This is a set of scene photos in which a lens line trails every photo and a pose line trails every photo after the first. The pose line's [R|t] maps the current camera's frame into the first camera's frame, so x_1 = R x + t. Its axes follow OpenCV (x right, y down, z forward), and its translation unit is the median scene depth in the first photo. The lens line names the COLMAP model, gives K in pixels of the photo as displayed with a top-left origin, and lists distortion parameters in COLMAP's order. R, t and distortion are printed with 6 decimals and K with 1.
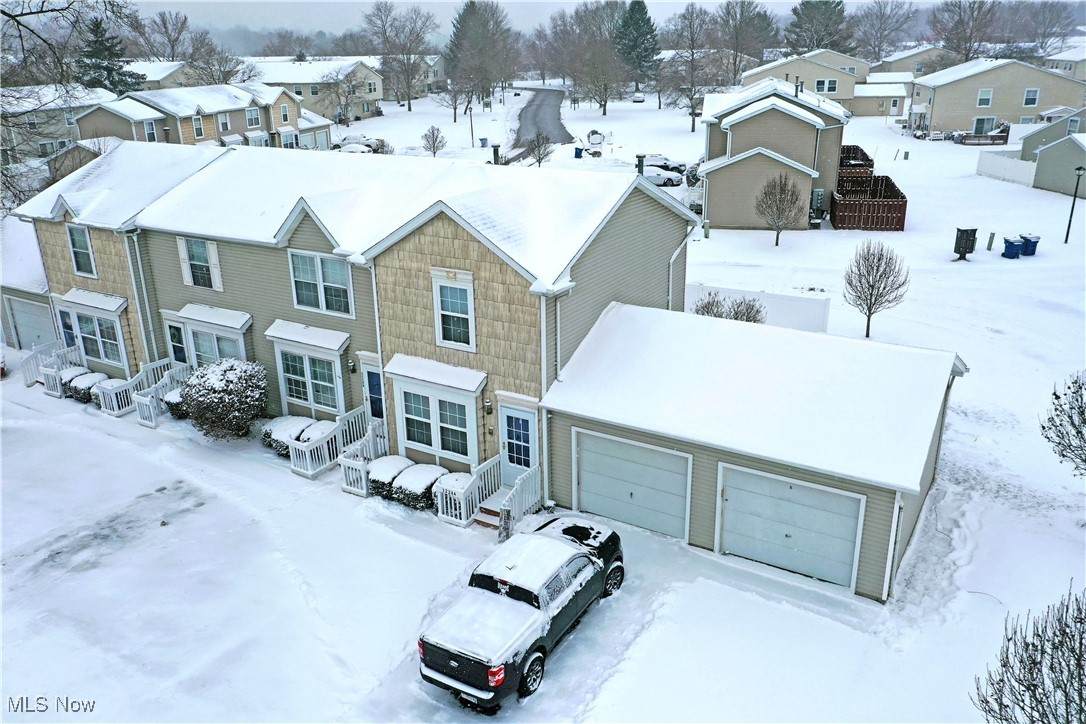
lens RADIAL K [[868.1, 0, 540.2], [0, 868.1, 371.8], [0, 0, 1]] dist [0.017786, 0.006922]
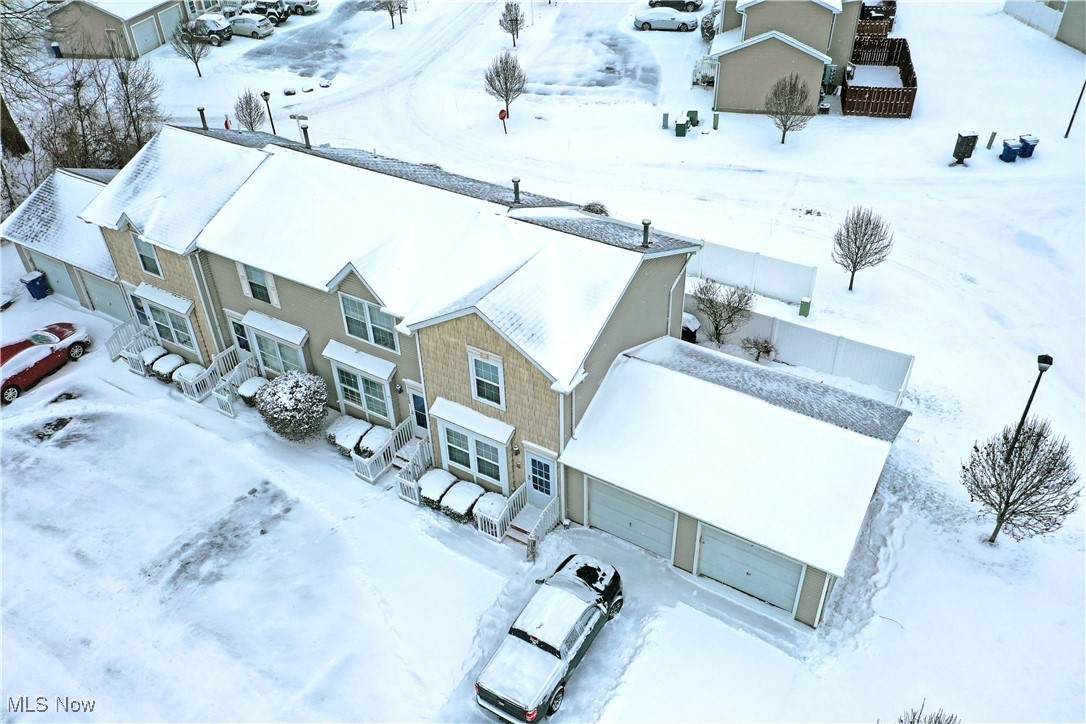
lens RADIAL K [[868.1, 0, 541.9], [0, 868.1, 370.8], [0, 0, 1]] dist [0.017786, 0.006922]
pose [[0.999941, -0.005418, -0.009402, -0.010913], [0.007851, 0.959318, 0.282220, -0.403093], [0.007490, -0.282277, 0.959304, -0.147746]]
